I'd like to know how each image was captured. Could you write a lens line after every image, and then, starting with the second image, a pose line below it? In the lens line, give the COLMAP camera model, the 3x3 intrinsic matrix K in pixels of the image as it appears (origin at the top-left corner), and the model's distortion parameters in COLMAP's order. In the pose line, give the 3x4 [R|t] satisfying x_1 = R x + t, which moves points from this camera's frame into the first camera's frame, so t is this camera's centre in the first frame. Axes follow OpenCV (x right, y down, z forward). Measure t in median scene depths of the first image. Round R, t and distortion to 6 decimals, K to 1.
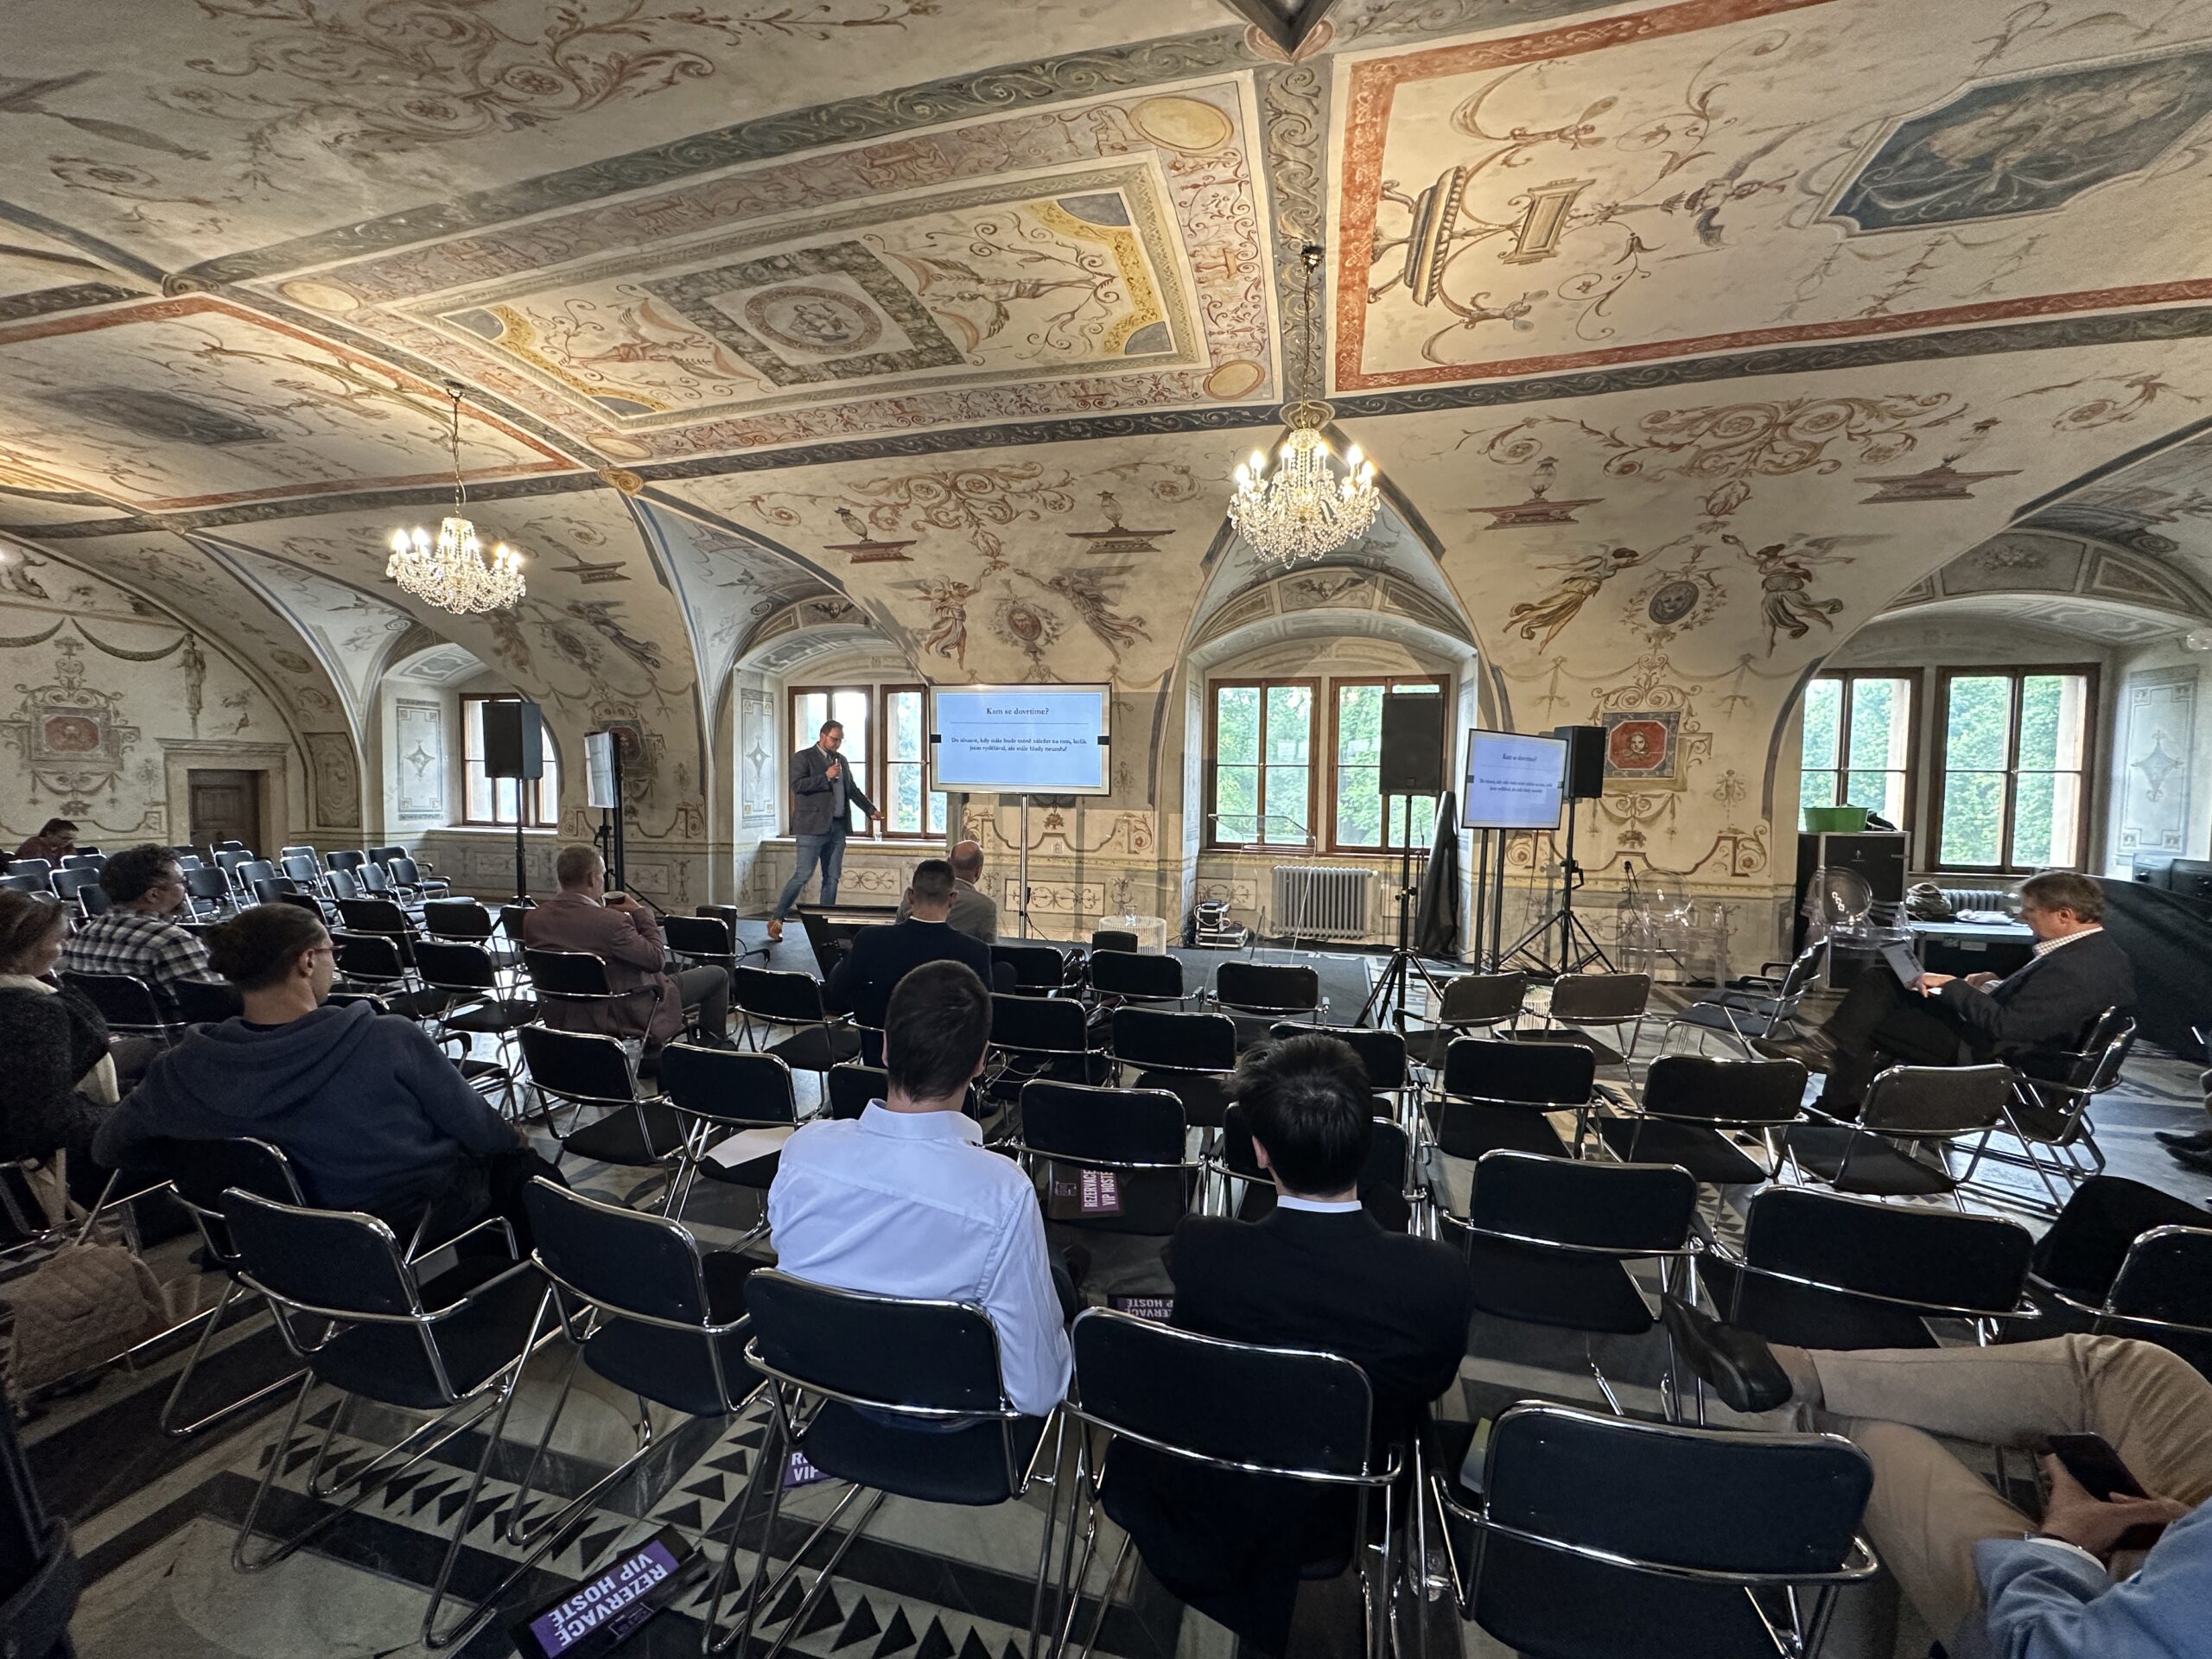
lens RADIAL K [[877.8, 0, 1101.9], [0, 877.8, 829.9], [0, 0, 1]] dist [-0.001312, 0.000440]
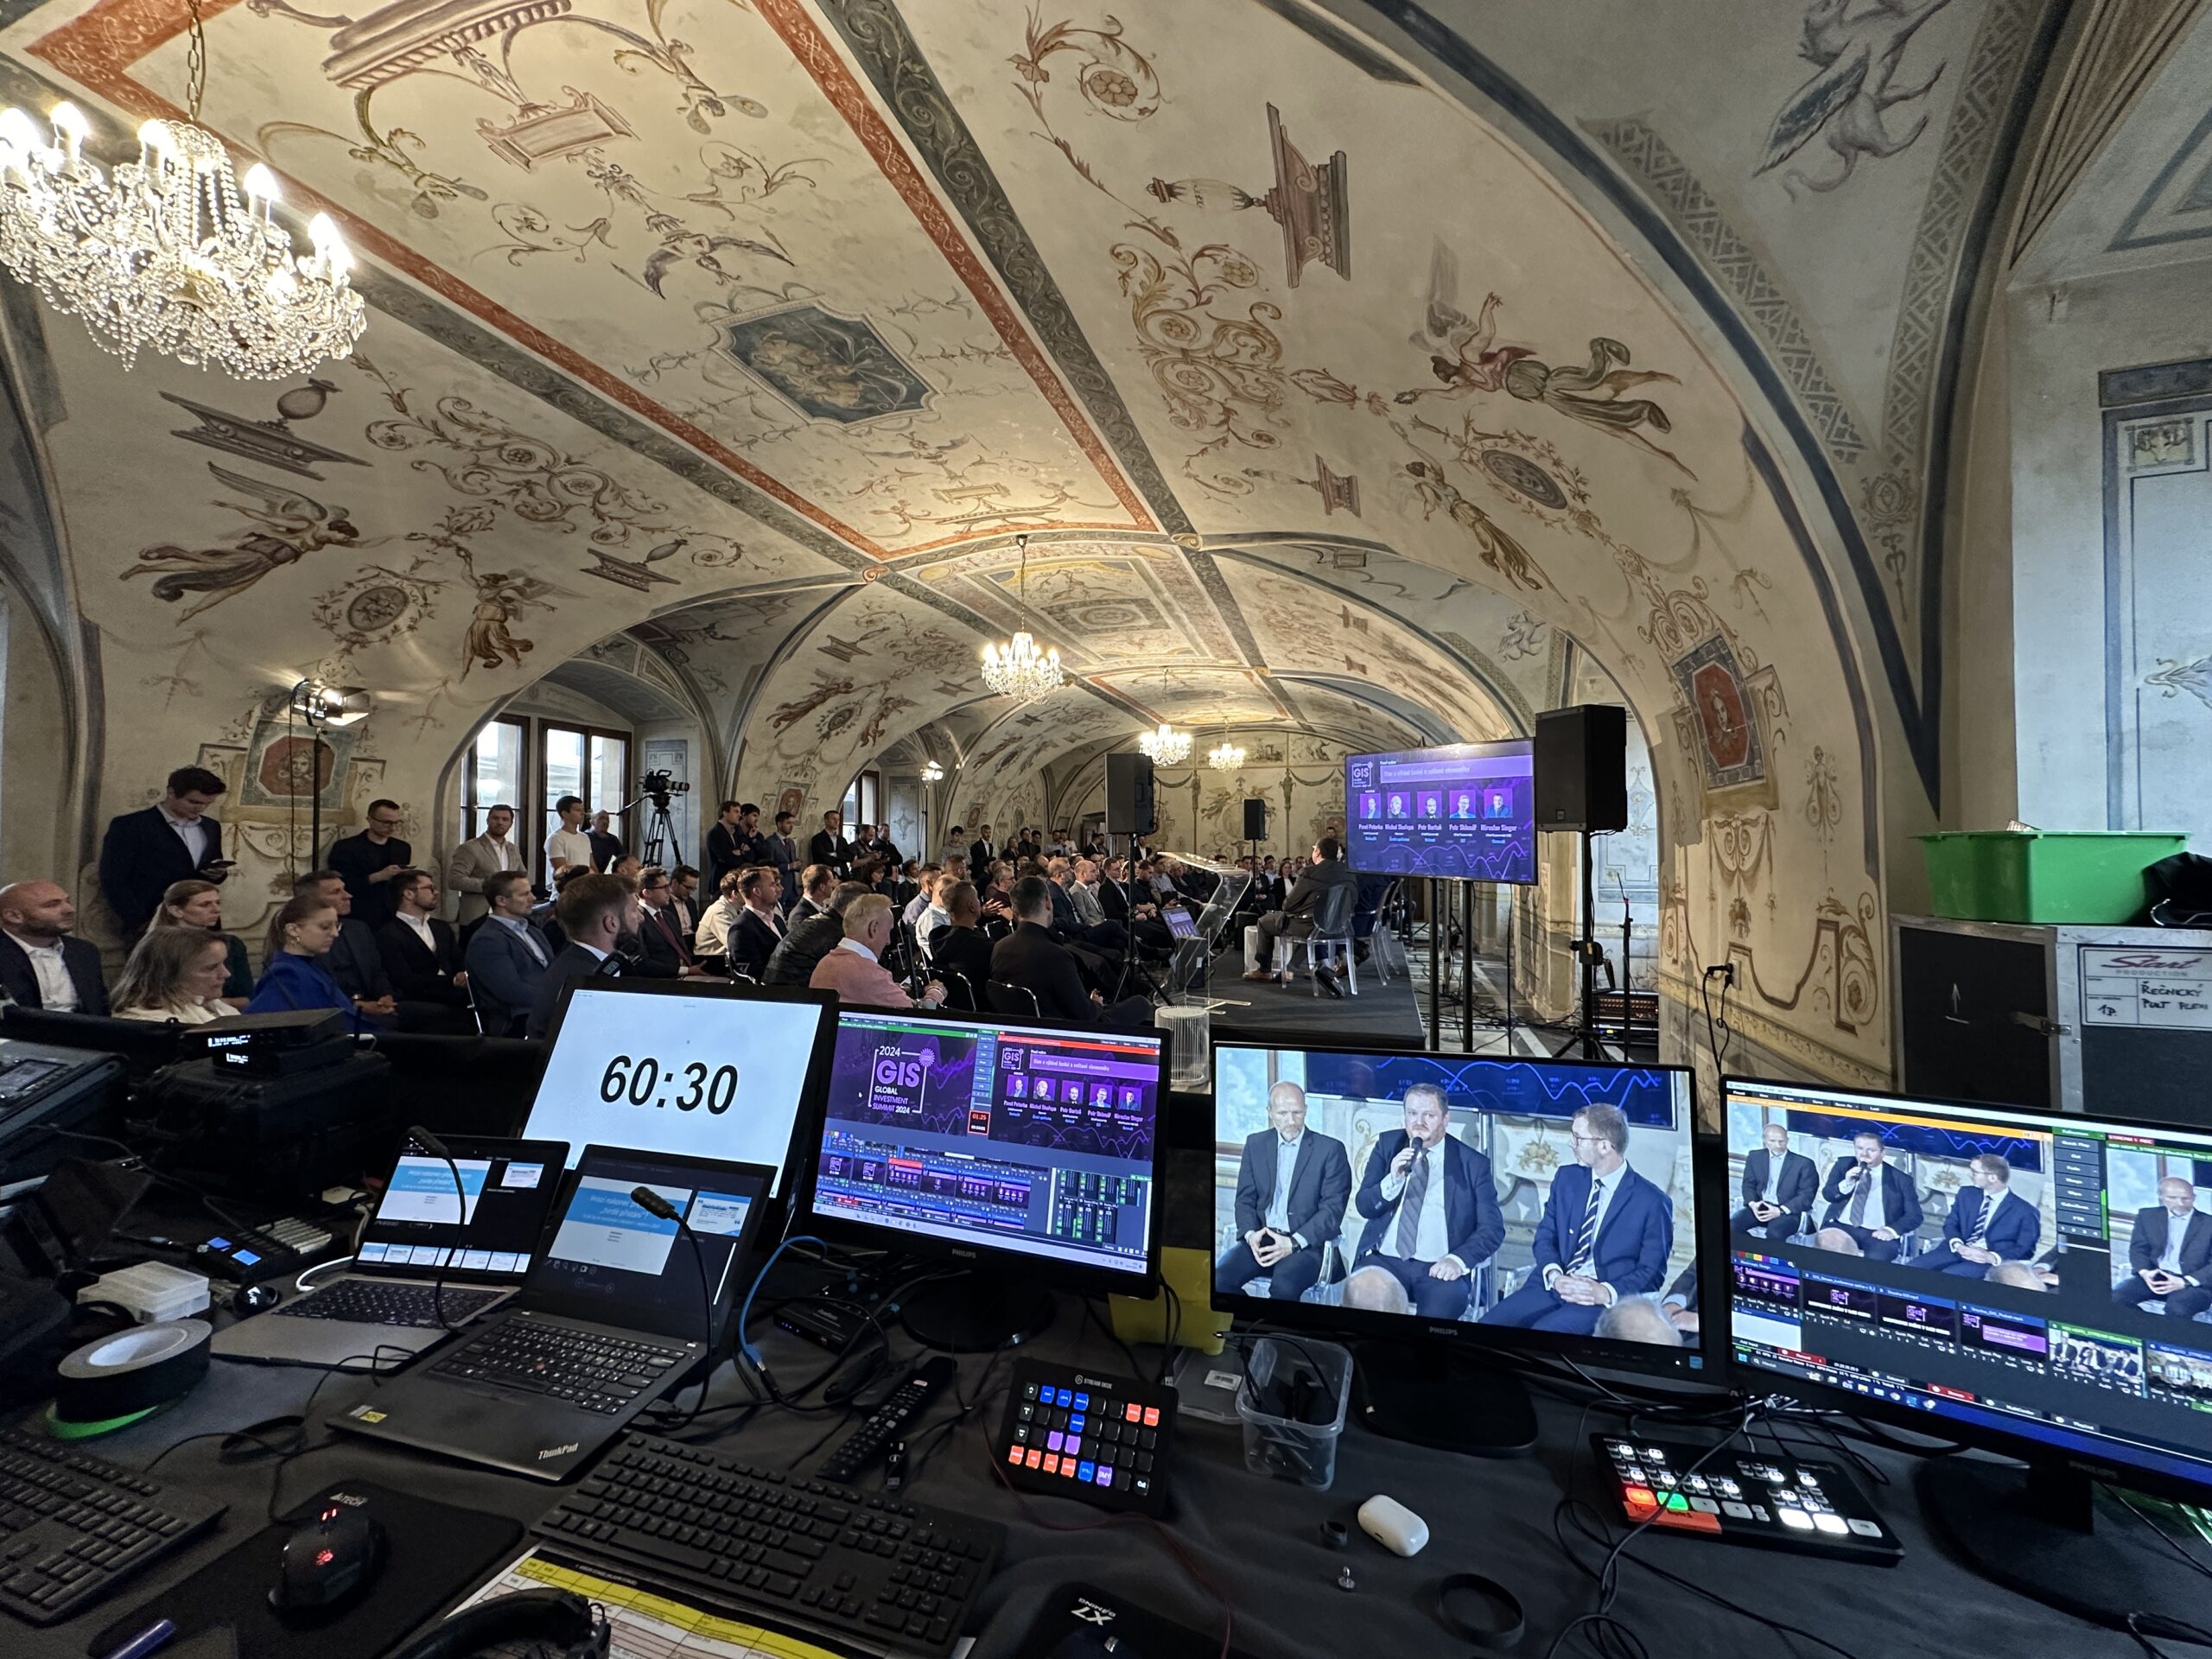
lens RADIAL K [[877.8, 0, 1101.9], [0, 877.8, 829.9], [0, 0, 1]] dist [-0.001312, 0.000440]
pose [[-0.040986, -0.035110, -0.998543, 1.115356], [-0.055117, 0.997940, -0.032827, -0.001762], [0.997638, 0.053691, -0.042836, 0.702742]]
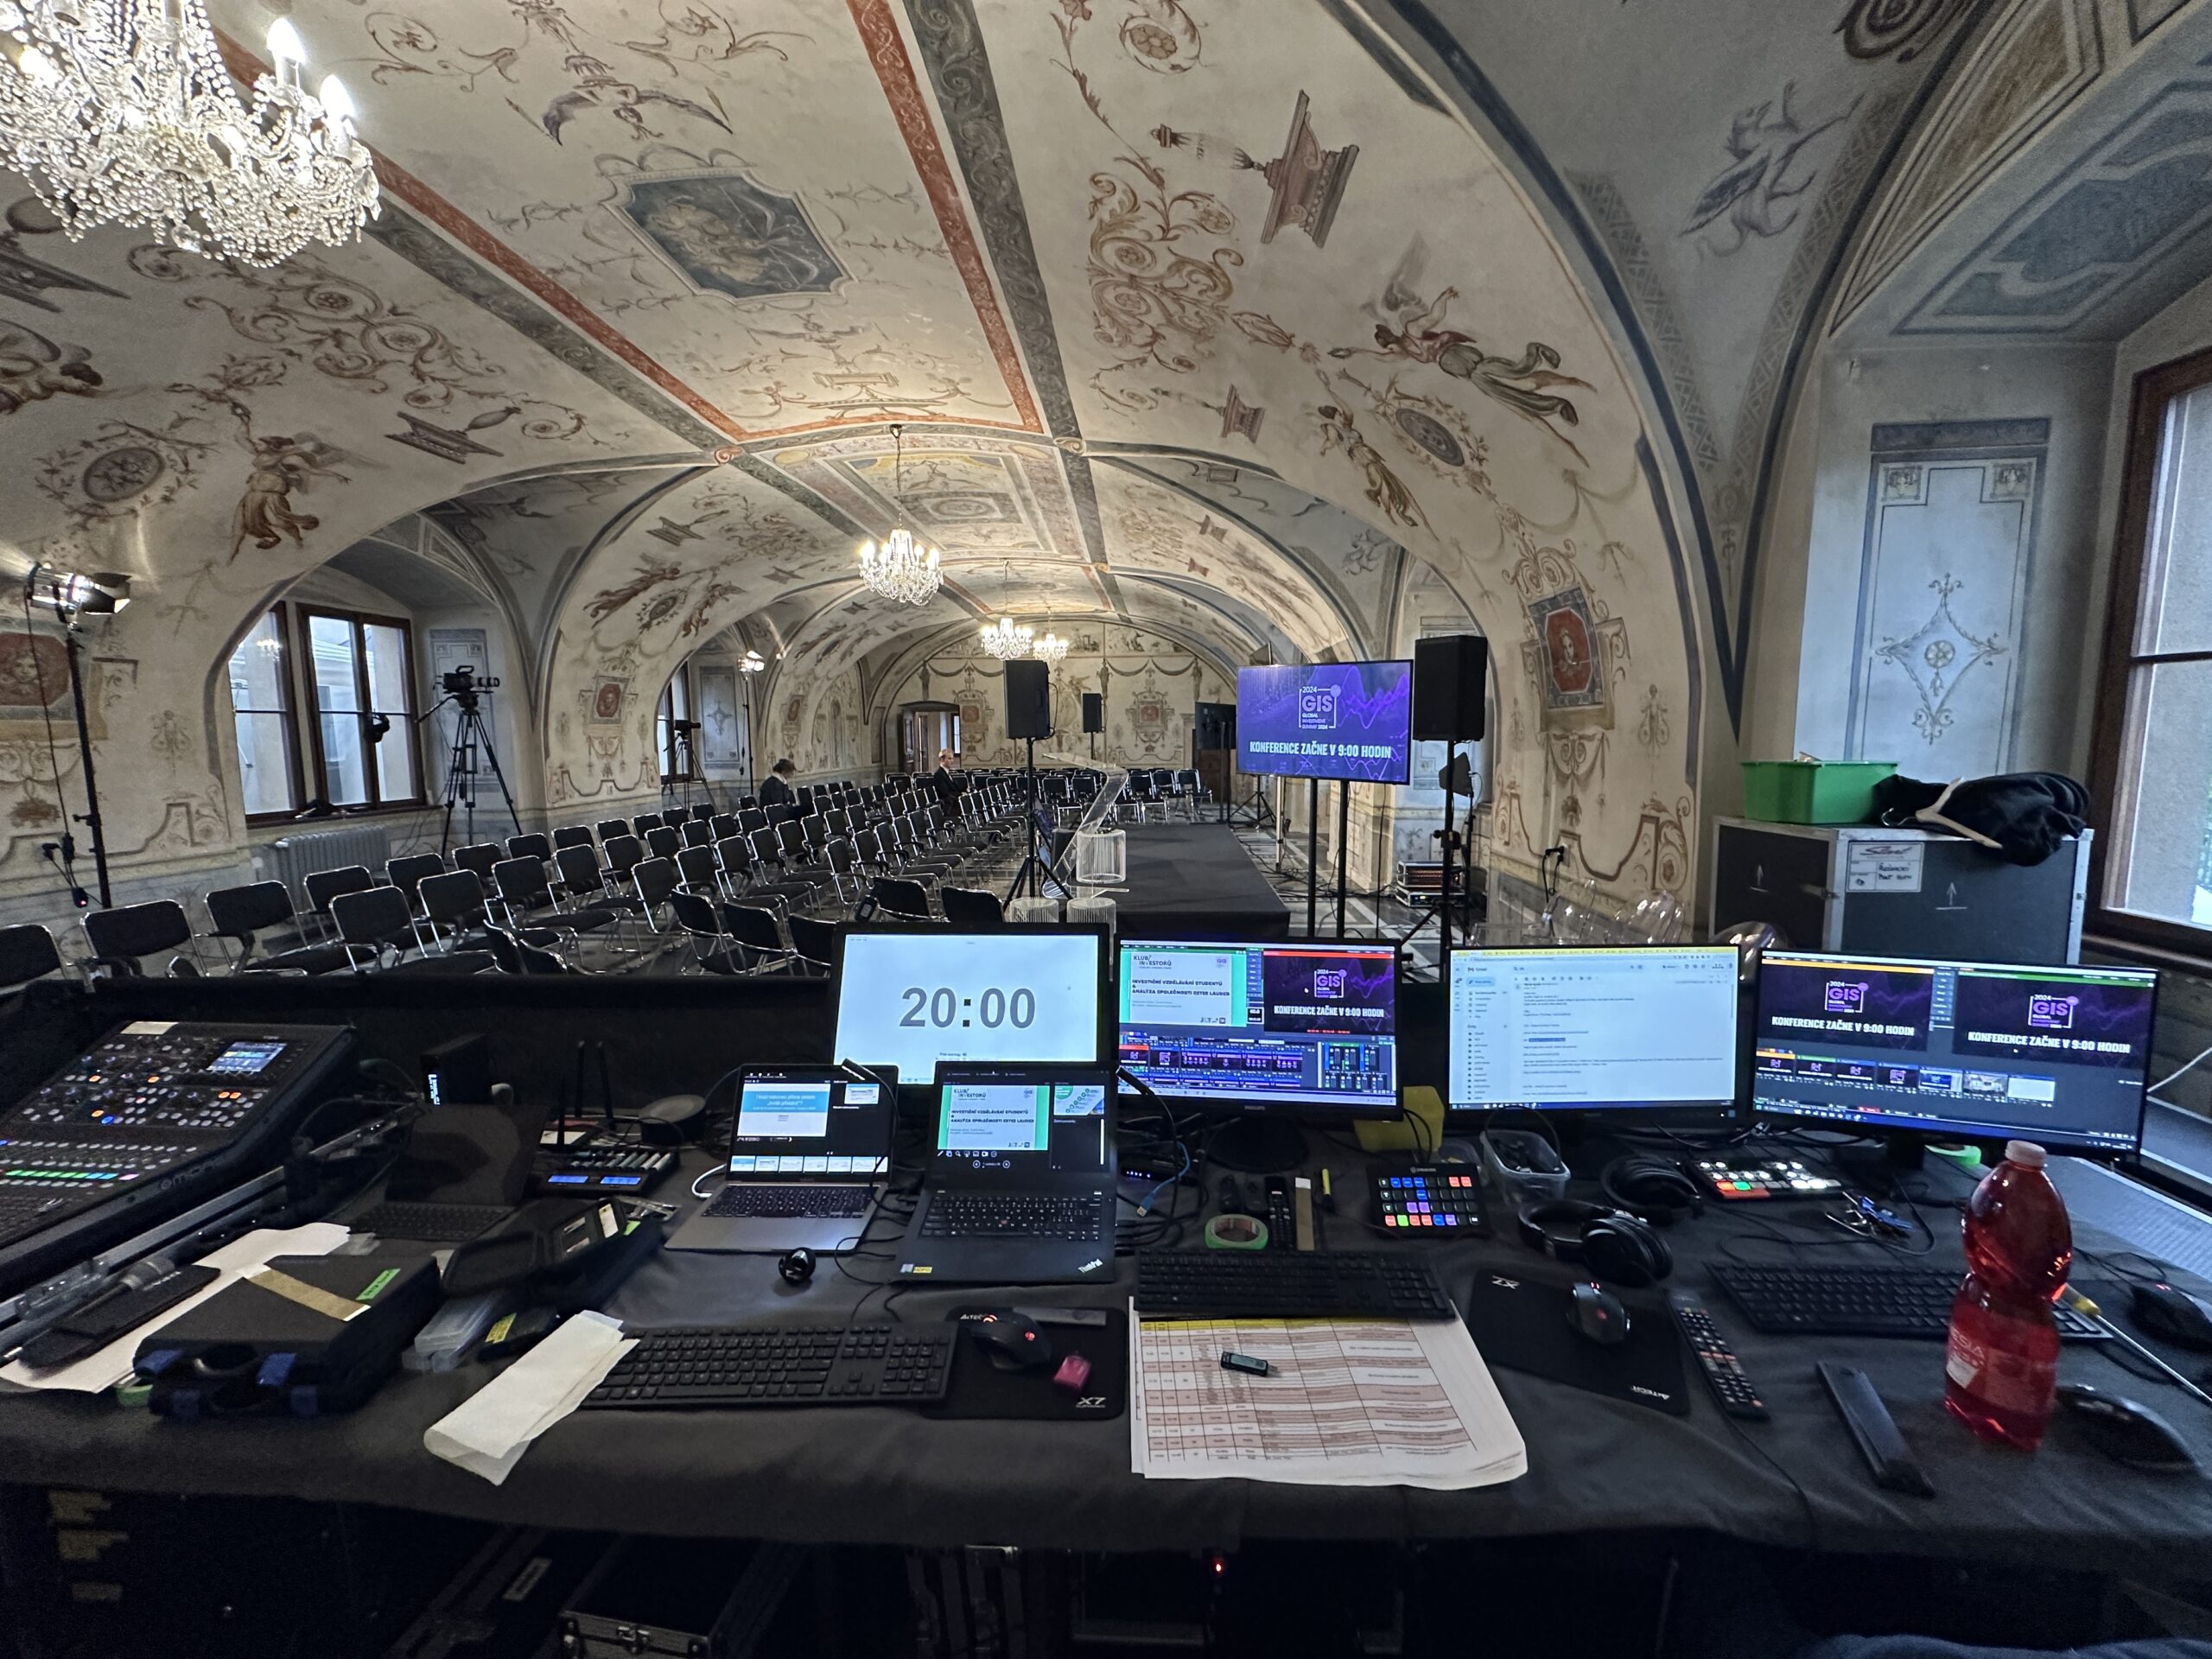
lens RADIAL K [[877.8, 0, 1101.9], [0, 877.8, 829.9], [0, 0, 1]] dist [-0.001312, 0.000440]
pose [[0.202915, 0.094967, -0.974580, 1.157070], [-0.039839, 0.995262, 0.088687, -0.017102], [0.978386, 0.020830, 0.205737, 0.582739]]
